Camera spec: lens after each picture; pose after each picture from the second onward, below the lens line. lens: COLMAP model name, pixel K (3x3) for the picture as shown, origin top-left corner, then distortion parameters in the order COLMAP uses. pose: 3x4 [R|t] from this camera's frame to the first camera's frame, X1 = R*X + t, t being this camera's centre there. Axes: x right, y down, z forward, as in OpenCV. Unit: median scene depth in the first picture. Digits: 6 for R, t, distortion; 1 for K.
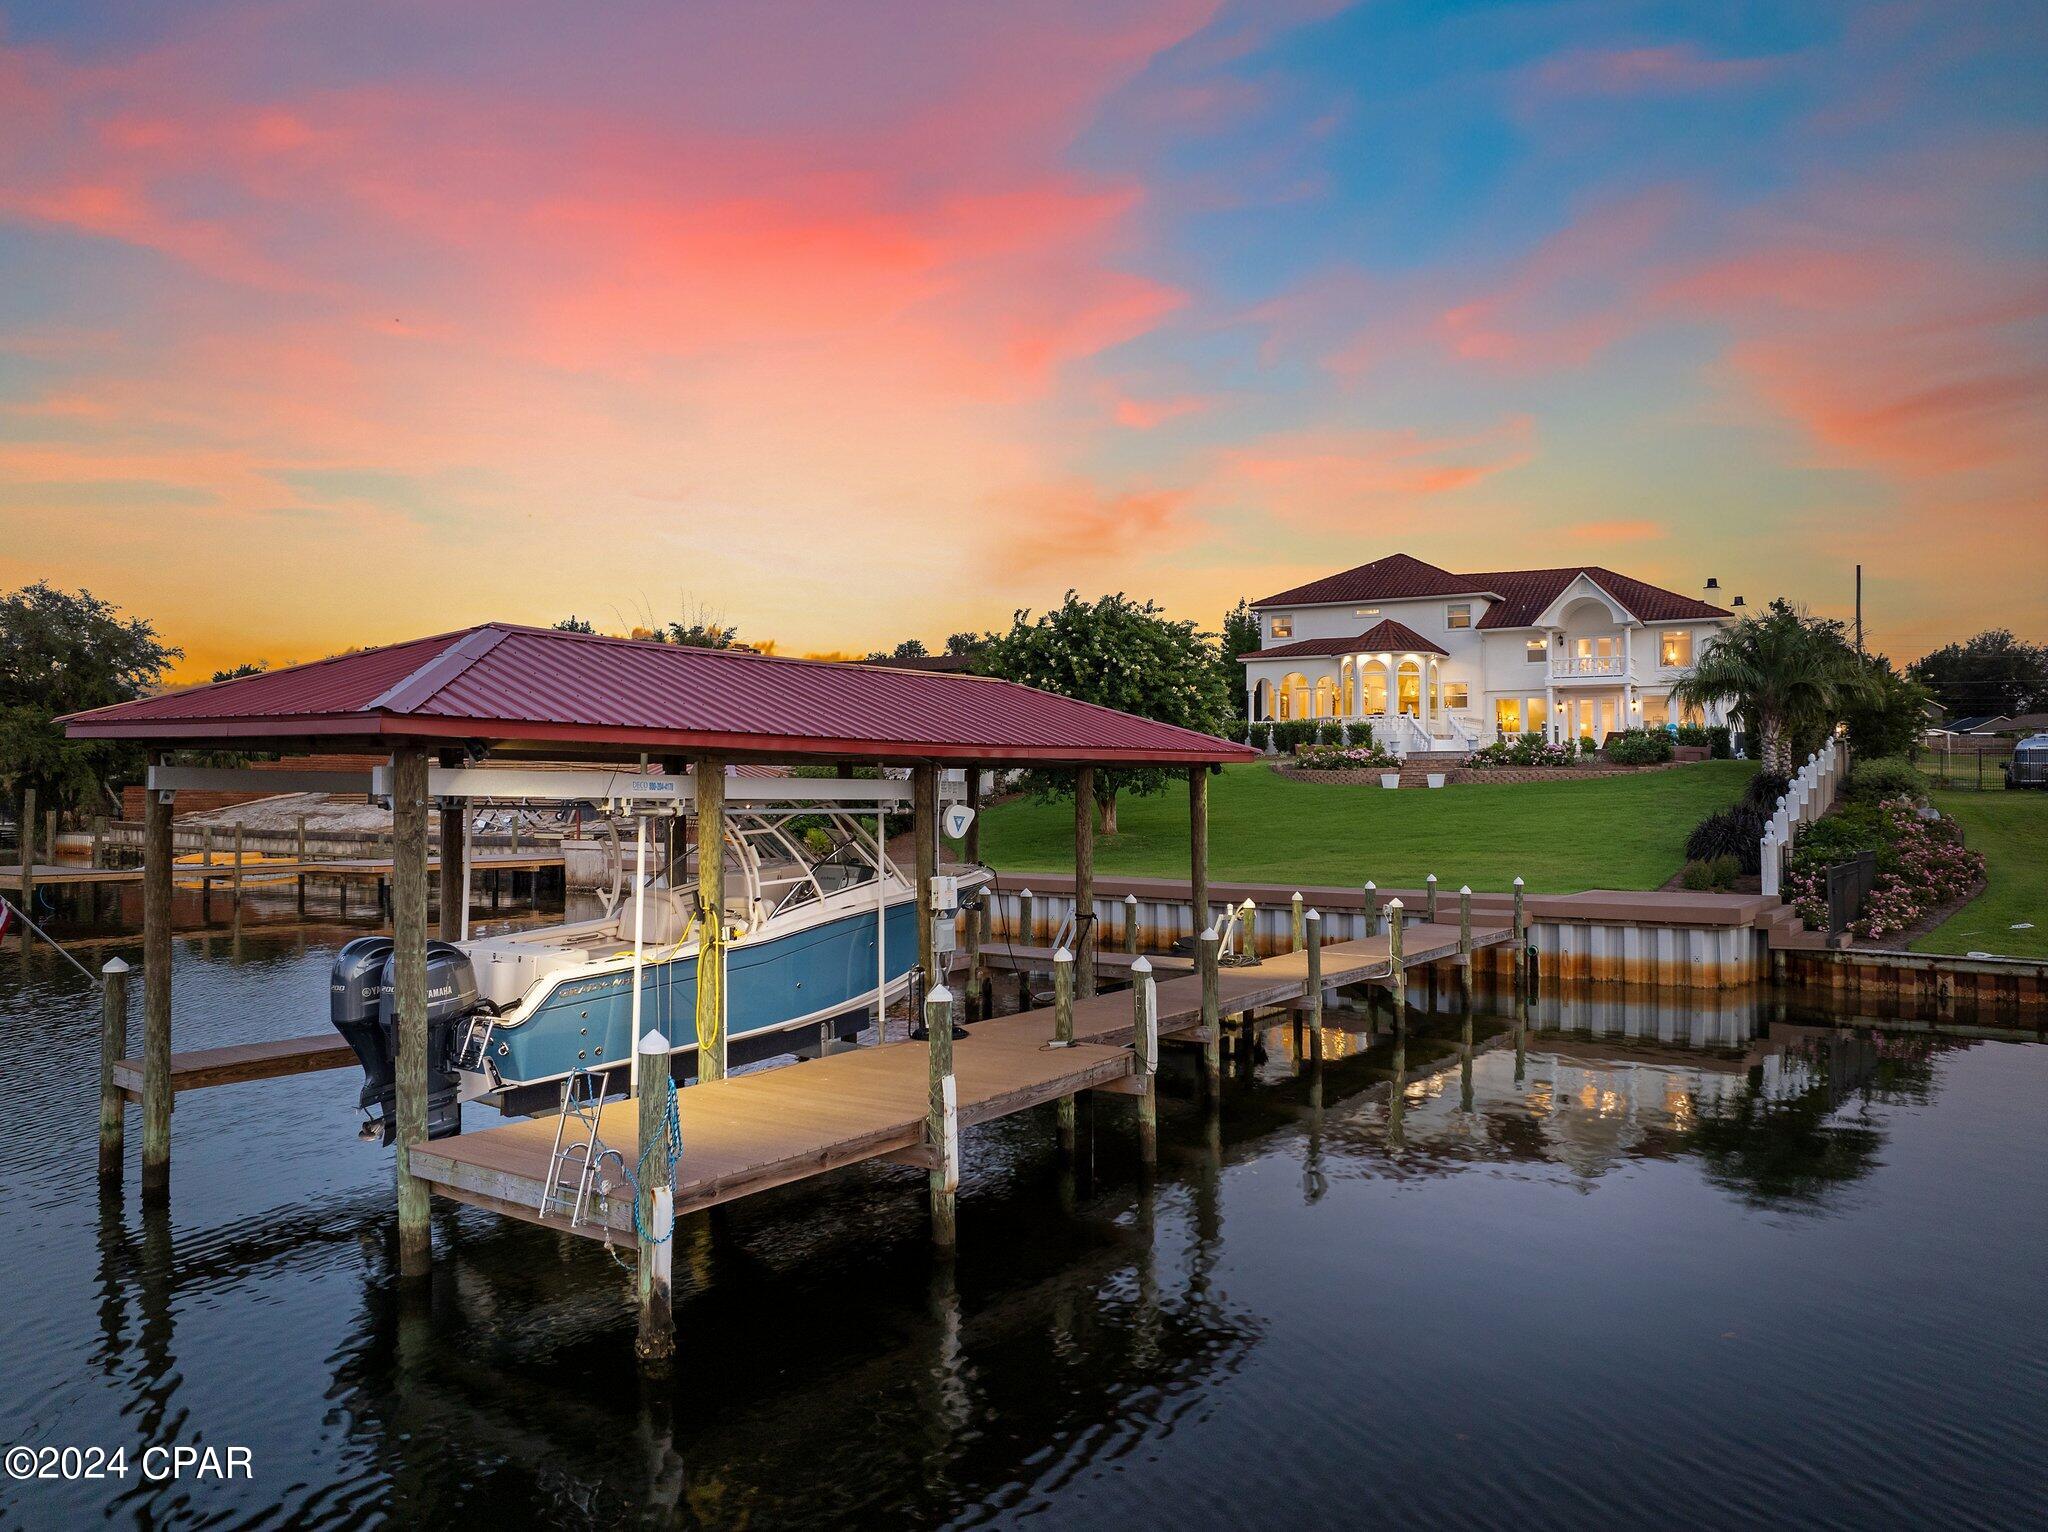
lens RADIAL K [[1453.4, 0, 1024.0], [0, 1453.4, 766.0], [0, 0, 1]] dist [-0.036408, -0.000177]
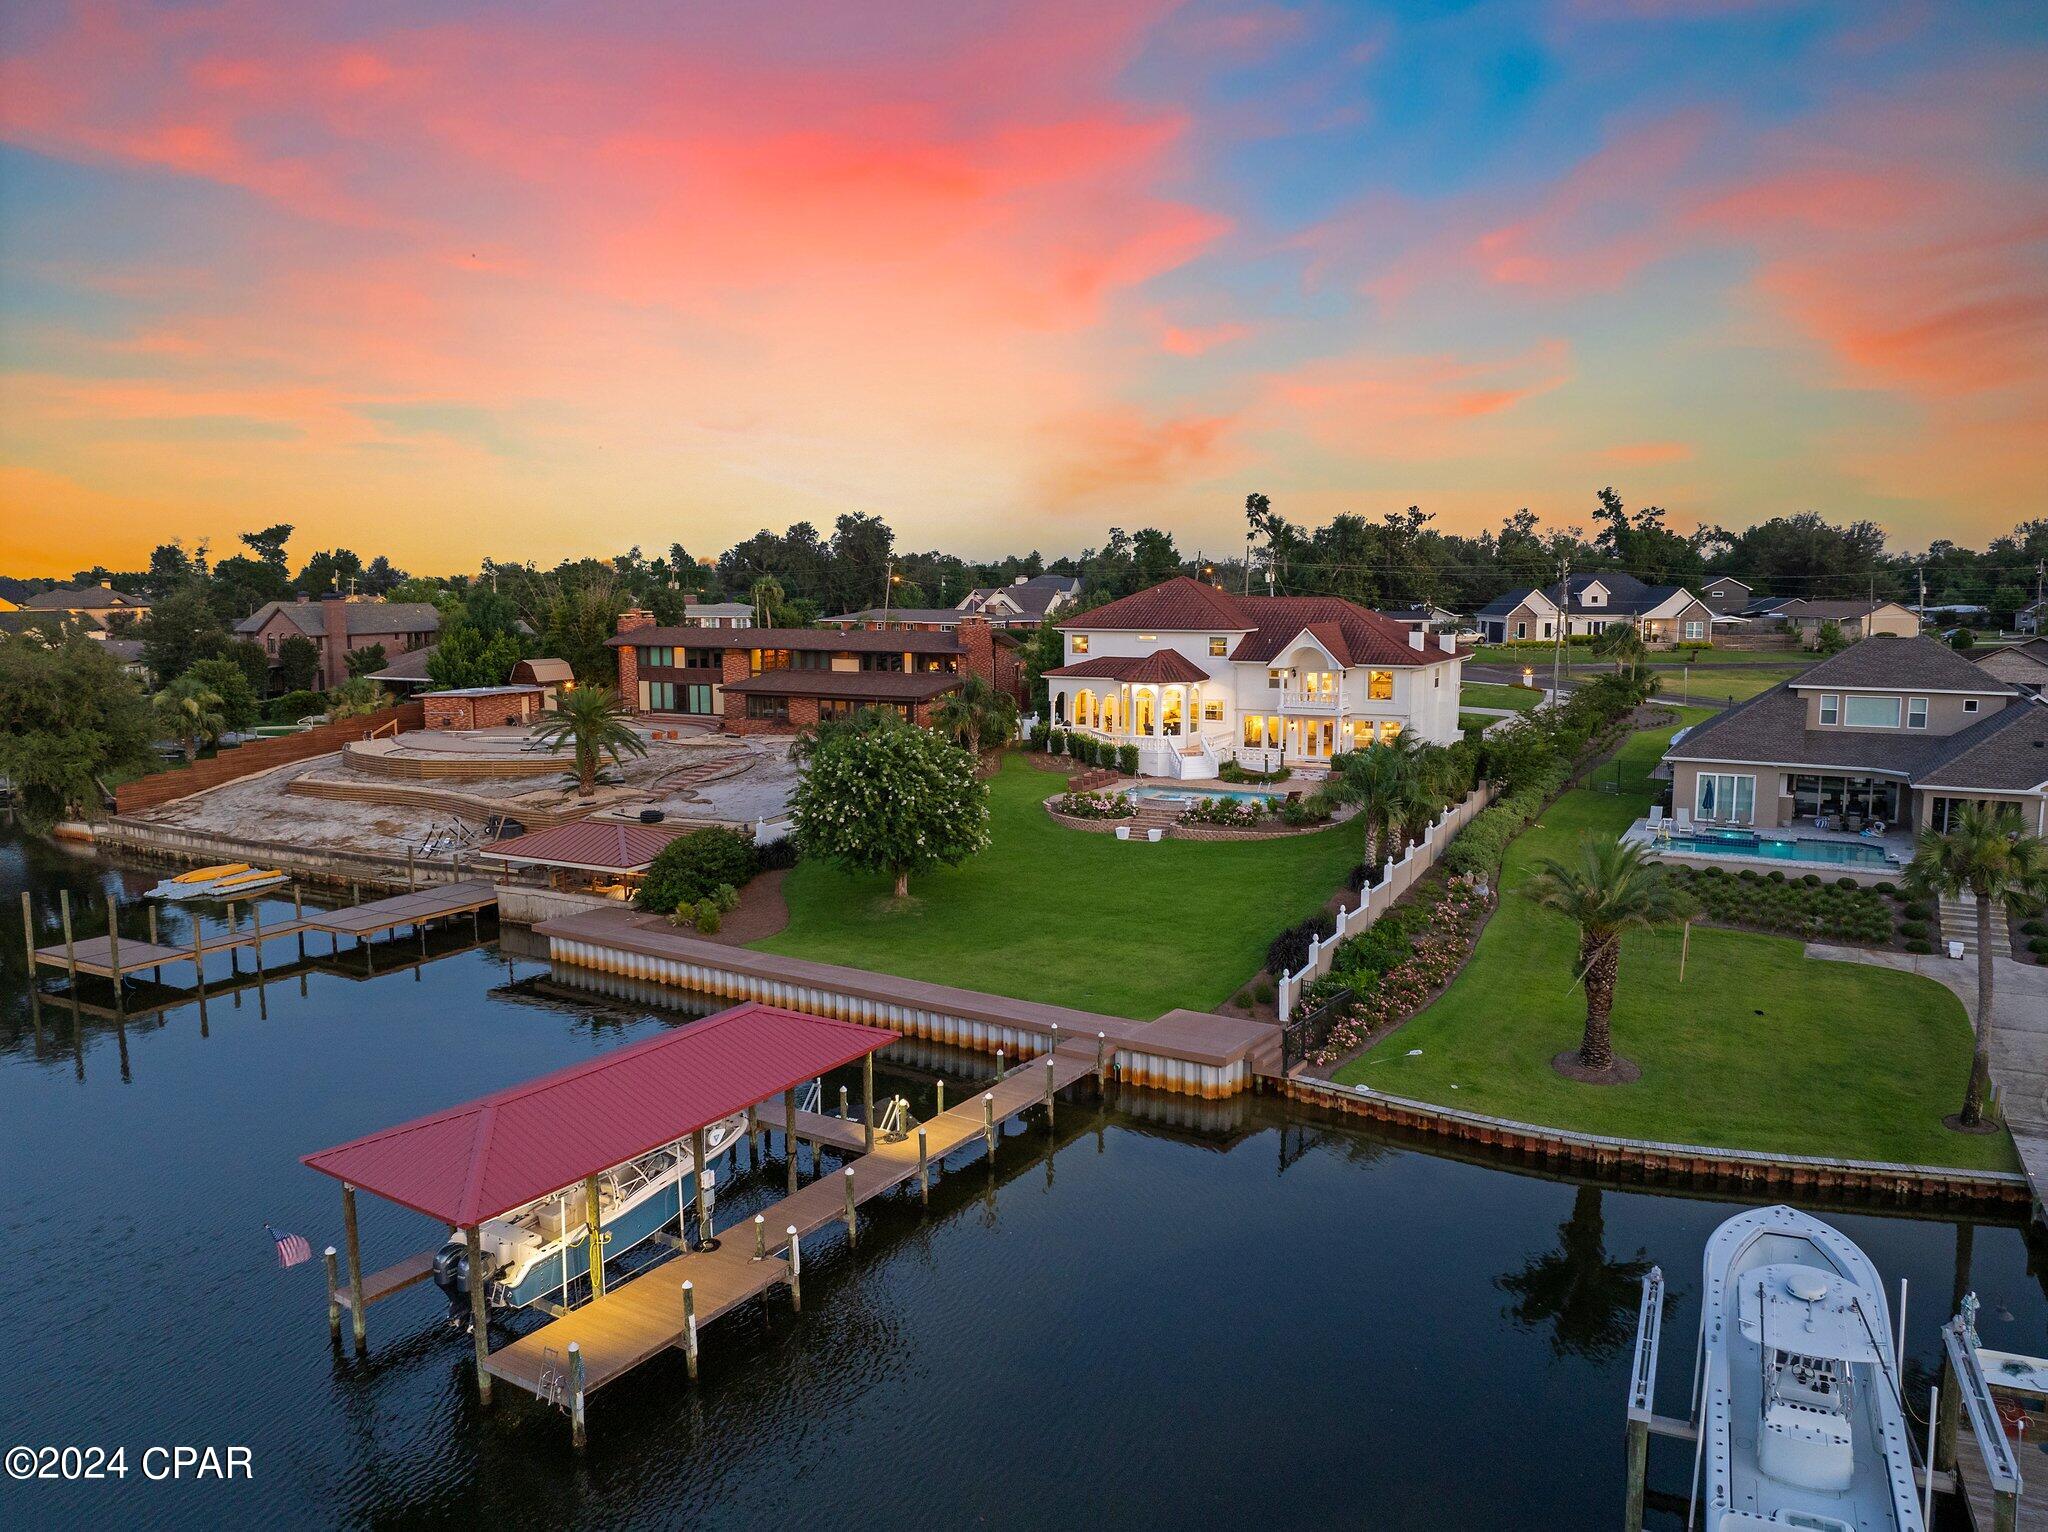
lens RADIAL K [[1453.4, 0, 1024.0], [0, 1453.4, 766.0], [0, 0, 1]] dist [-0.036408, -0.000177]
pose [[0.998382, -0.004116, 0.056714, 0.067028], [-0.004246, 0.989196, 0.146534, -0.191019], [-0.056705, -0.146538, 0.987578, -0.238317]]
